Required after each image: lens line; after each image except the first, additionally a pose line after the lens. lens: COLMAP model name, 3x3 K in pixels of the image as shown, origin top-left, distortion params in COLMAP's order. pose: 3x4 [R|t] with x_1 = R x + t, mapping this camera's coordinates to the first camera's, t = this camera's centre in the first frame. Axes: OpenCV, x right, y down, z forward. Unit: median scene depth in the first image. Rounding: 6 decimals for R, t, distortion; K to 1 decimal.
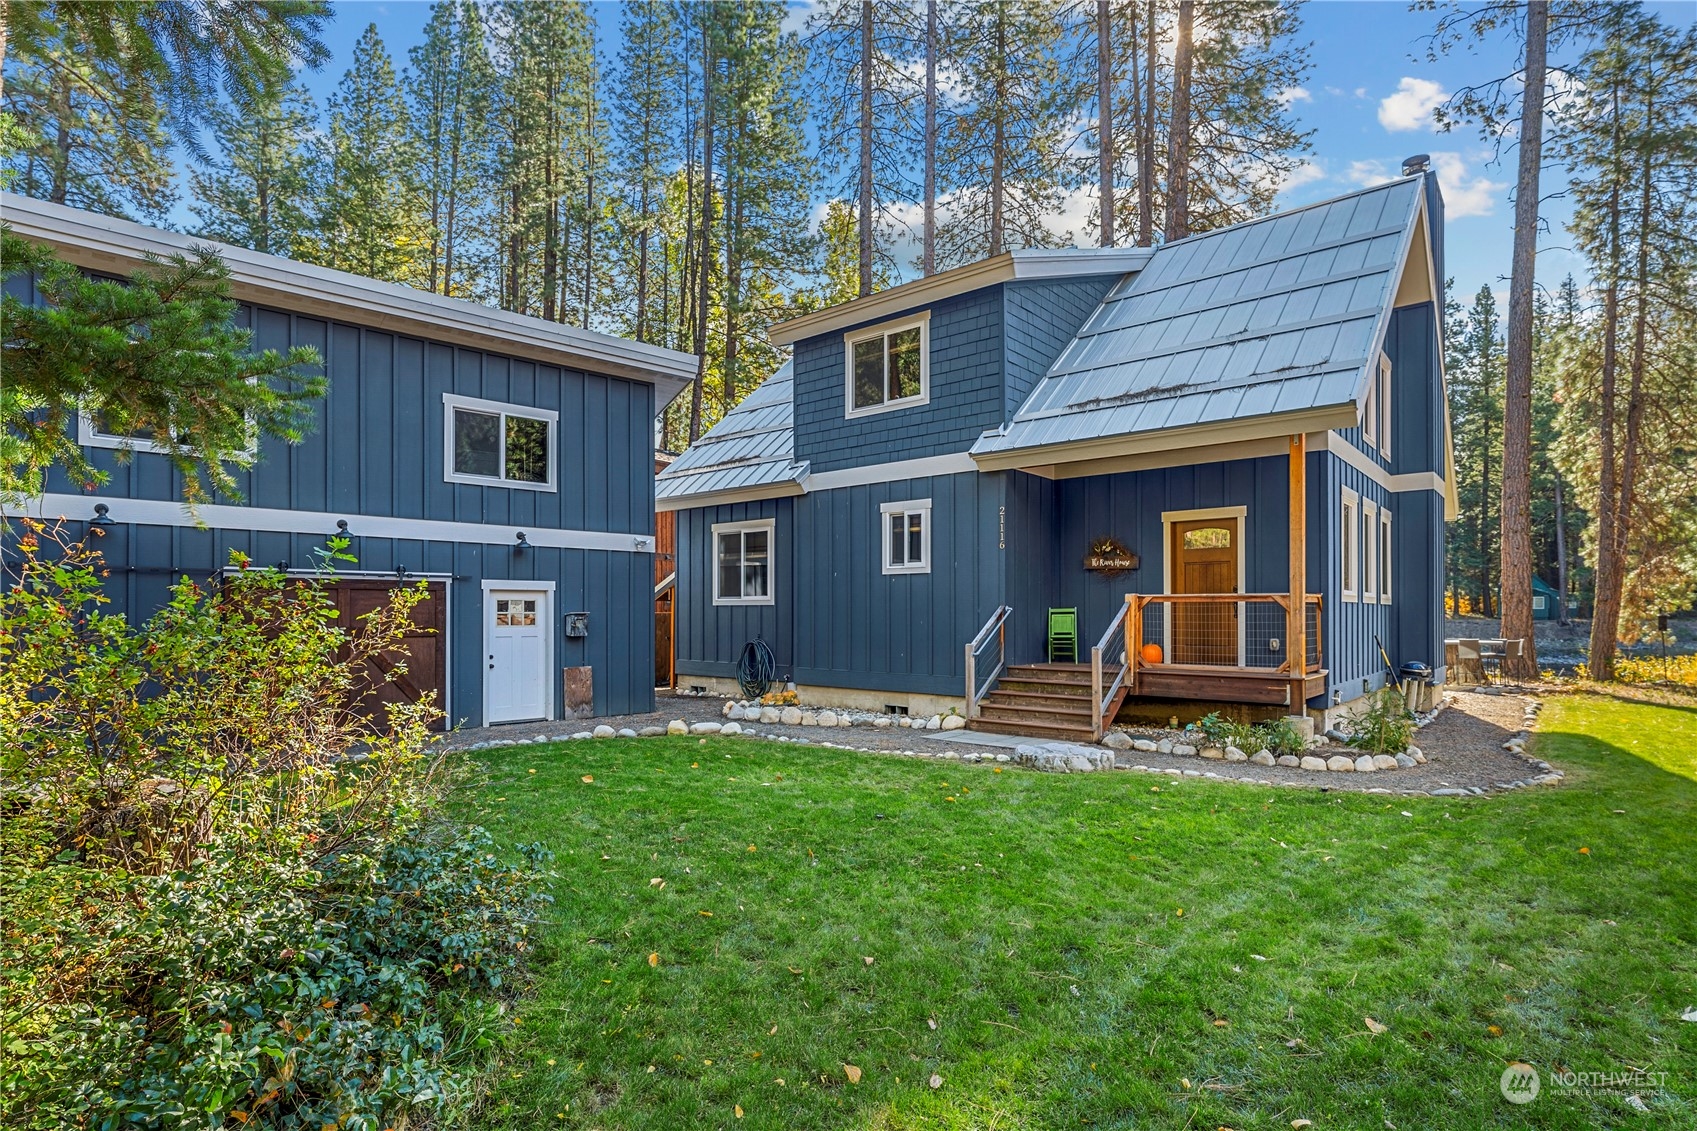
lens RADIAL K [[843.6, 0, 849.5], [0, 843.6, 604.4], [0, 0, 1]] dist [-0.000899, -0.000353]
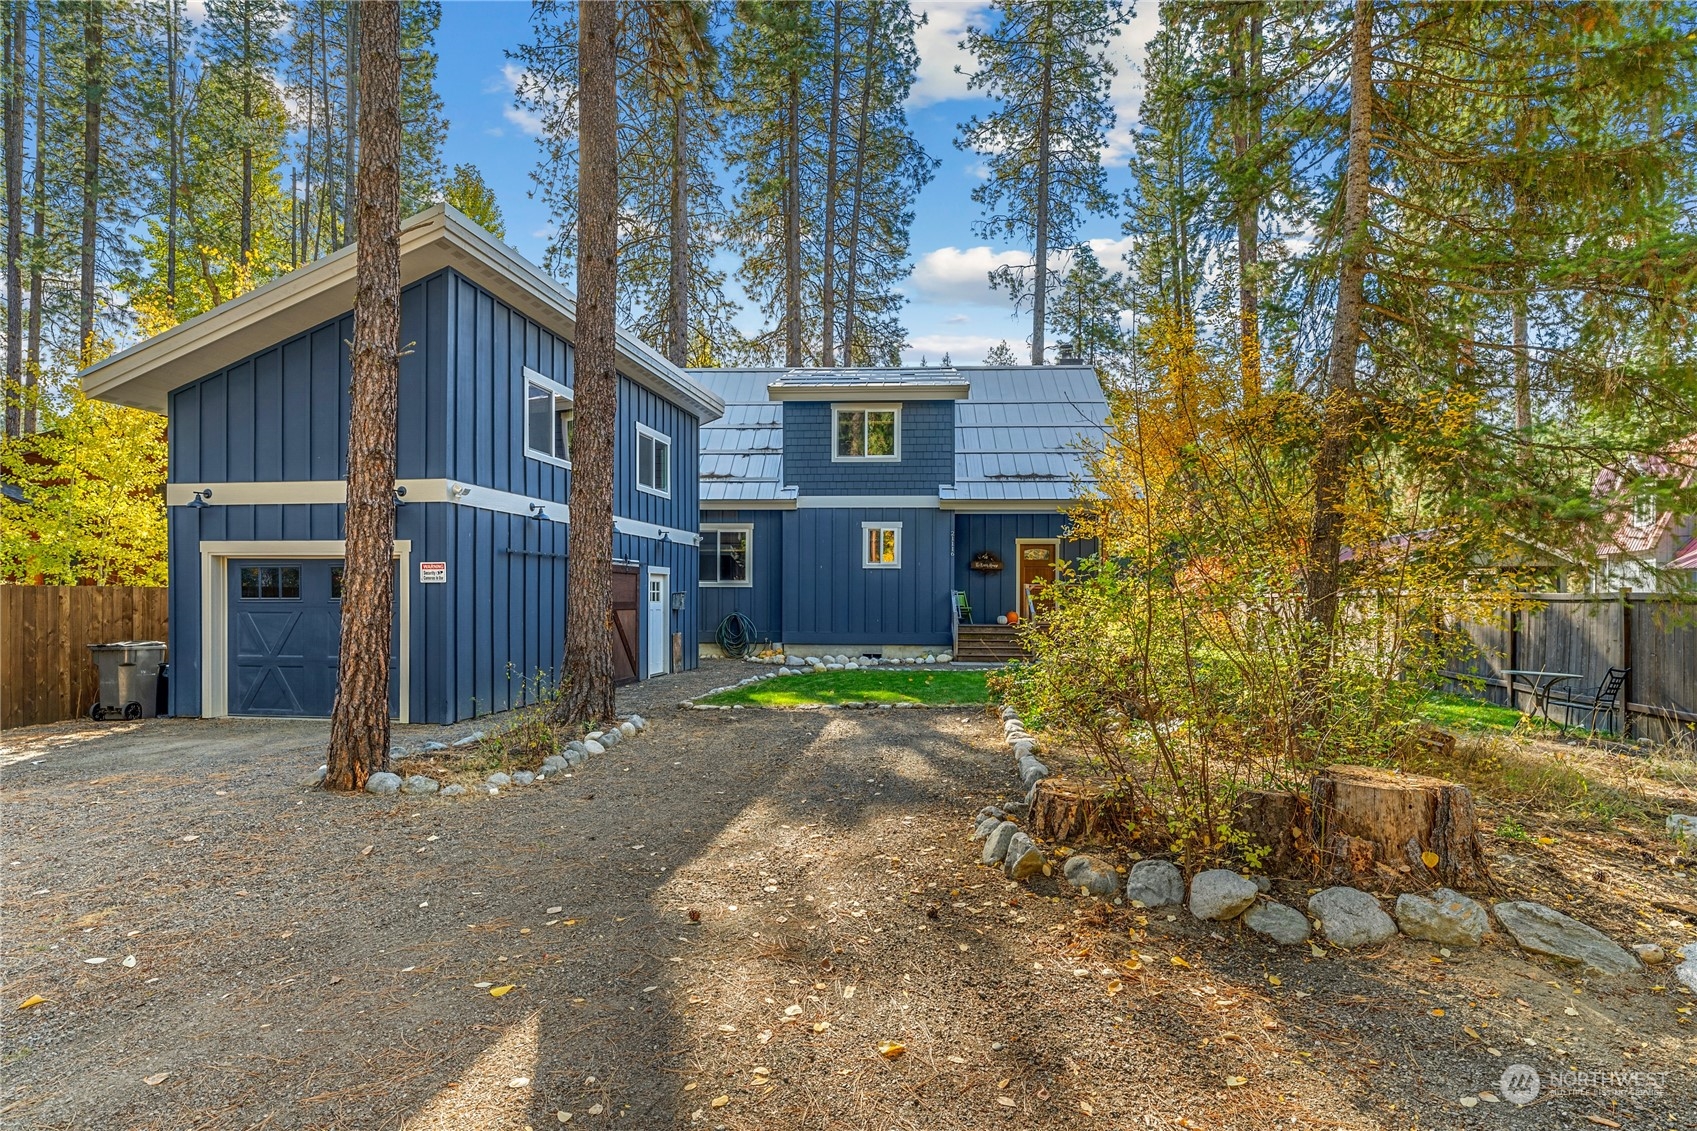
lens RADIAL K [[843.6, 0, 849.5], [0, 843.6, 604.4], [0, 0, 1]] dist [-0.000899, -0.000353]
pose [[0.804538, 0.000037, 0.593902, -0.903660], [-0.009918, 0.999861, 0.013374, 0.009834], [-0.593819, -0.016650, 0.804427, -0.221325]]
